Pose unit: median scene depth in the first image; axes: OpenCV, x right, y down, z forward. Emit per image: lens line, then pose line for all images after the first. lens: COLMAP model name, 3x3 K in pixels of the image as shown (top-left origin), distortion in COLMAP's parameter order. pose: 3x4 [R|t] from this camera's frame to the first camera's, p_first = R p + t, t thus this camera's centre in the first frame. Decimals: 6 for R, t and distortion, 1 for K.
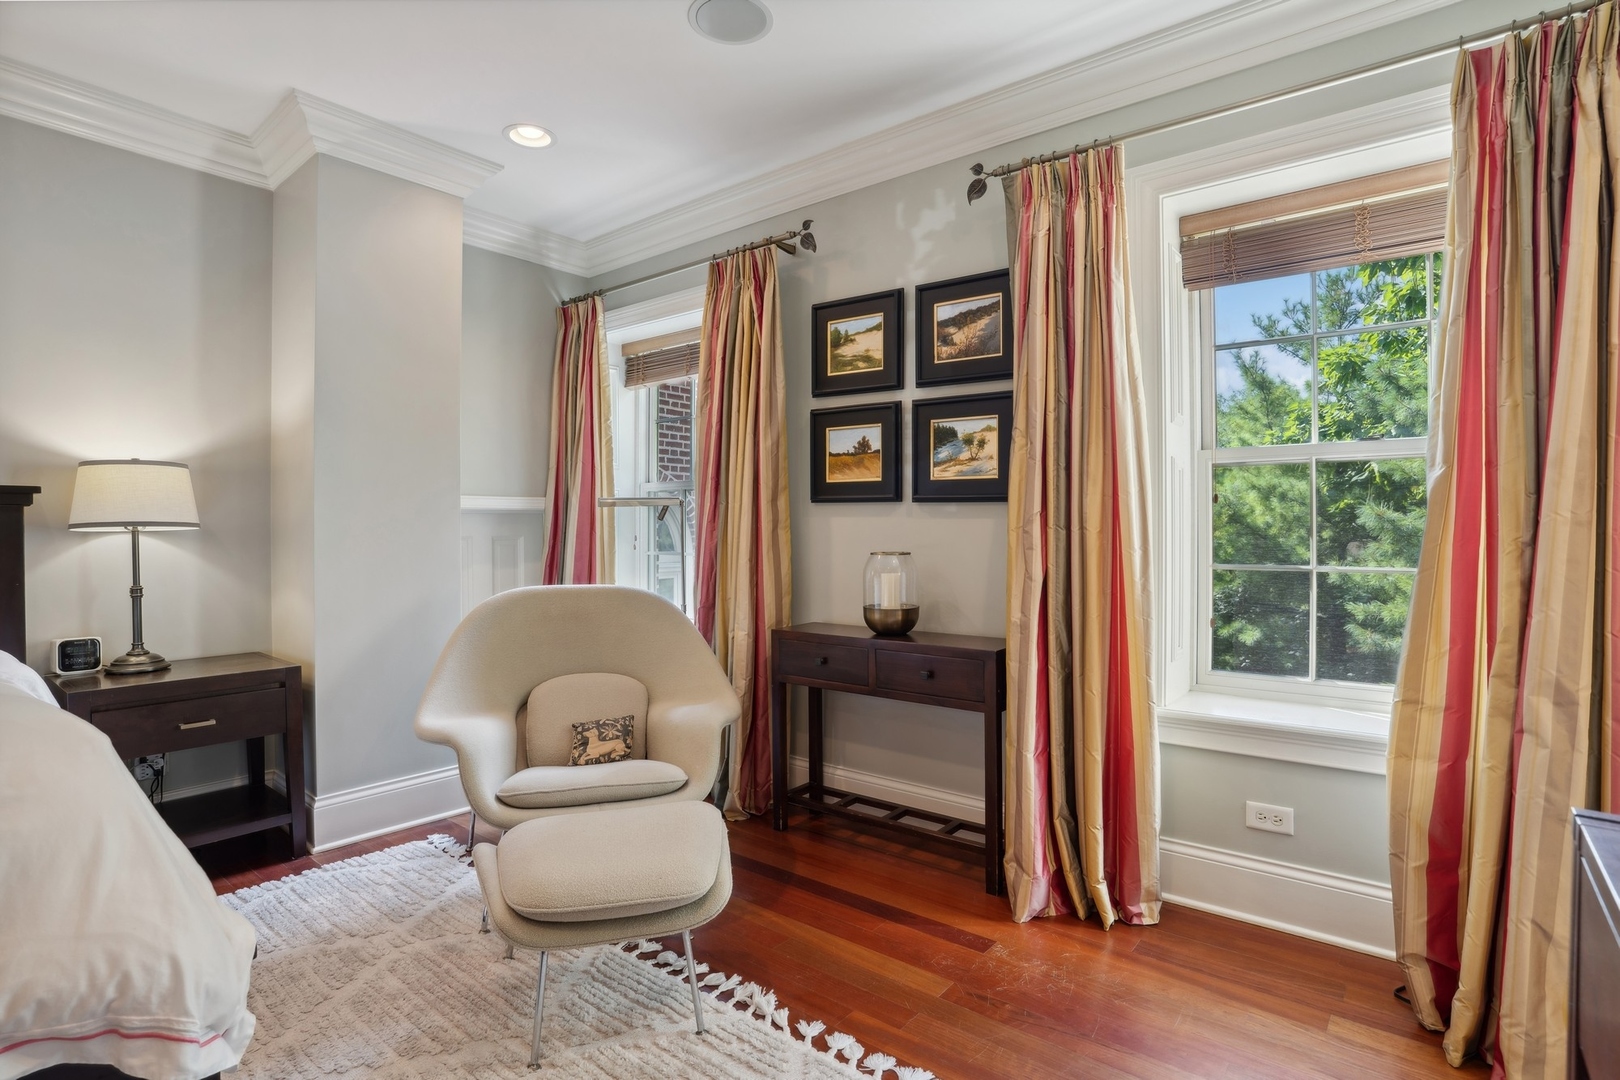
lens RADIAL K [[777.7, 0, 810.1], [0, 777.7, 522.4], [0, 0, 1]] dist [-0.016297, 0.001221]
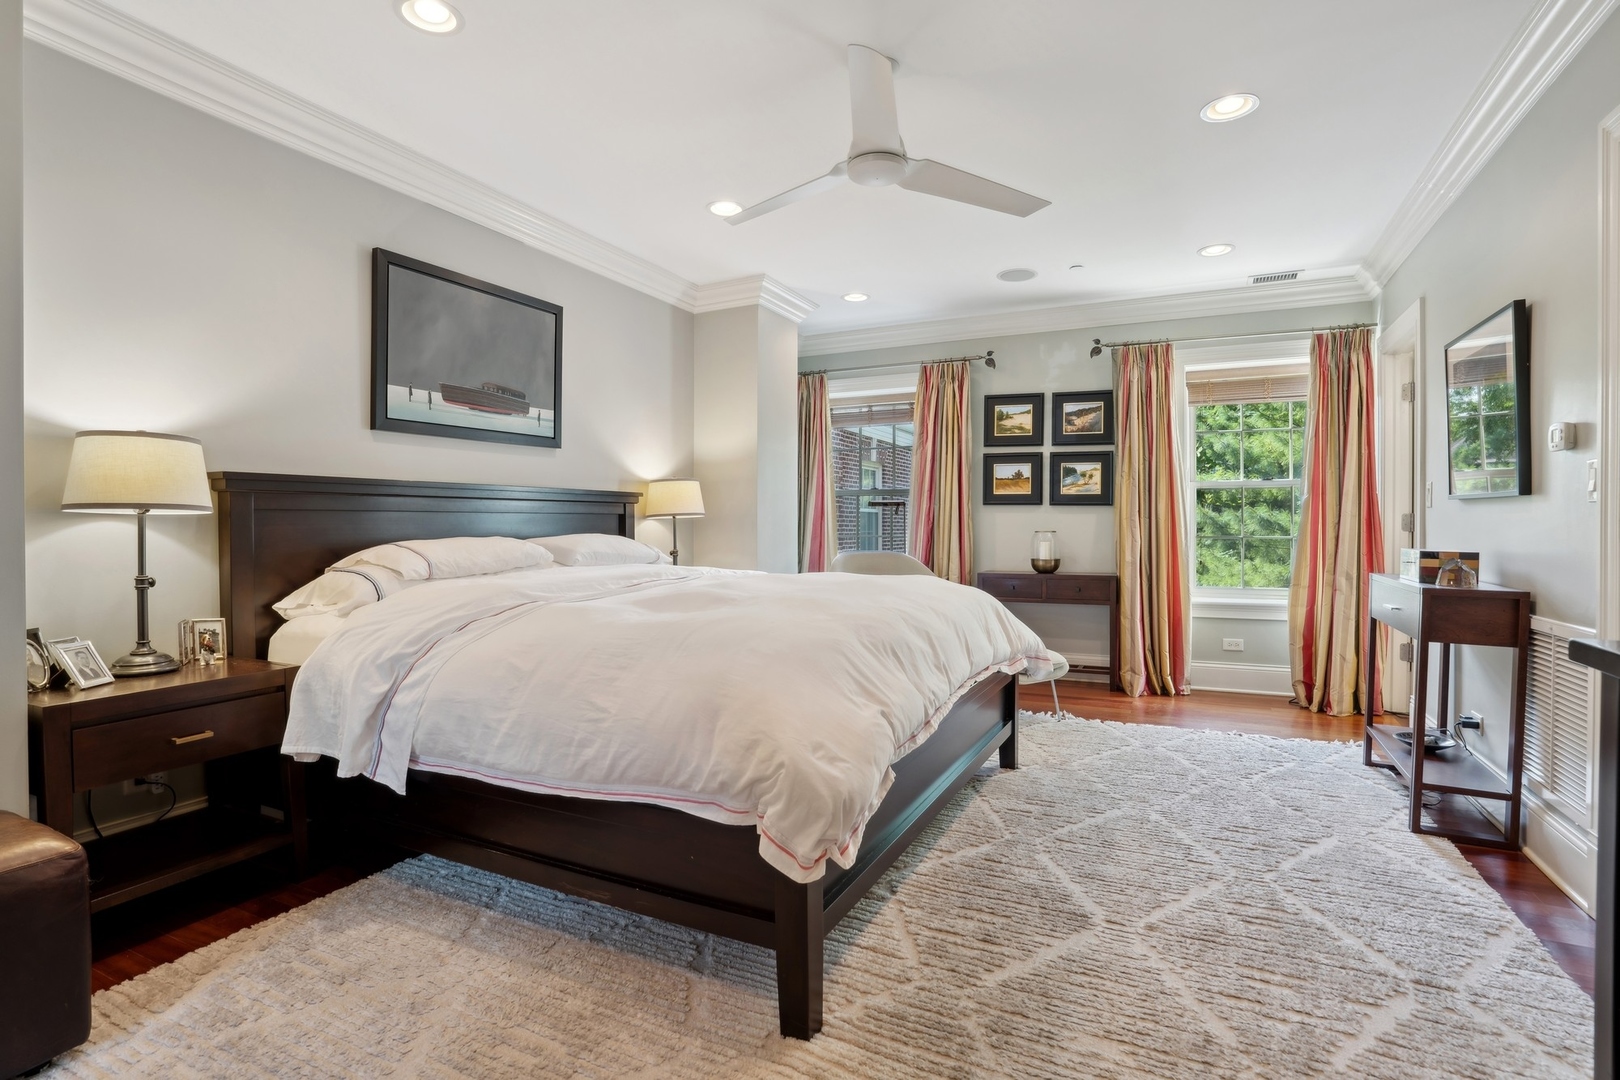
lens RADIAL K [[777.7, 0, 810.1], [0, 777.7, 522.4], [0, 0, 1]] dist [-0.016297, 0.001221]
pose [[0.981706, 0.018182, 0.189533, -0.818540], [-0.015165, 0.999734, -0.017354, 0.058159], [-0.189798, 0.014162, 0.981721, -0.770211]]
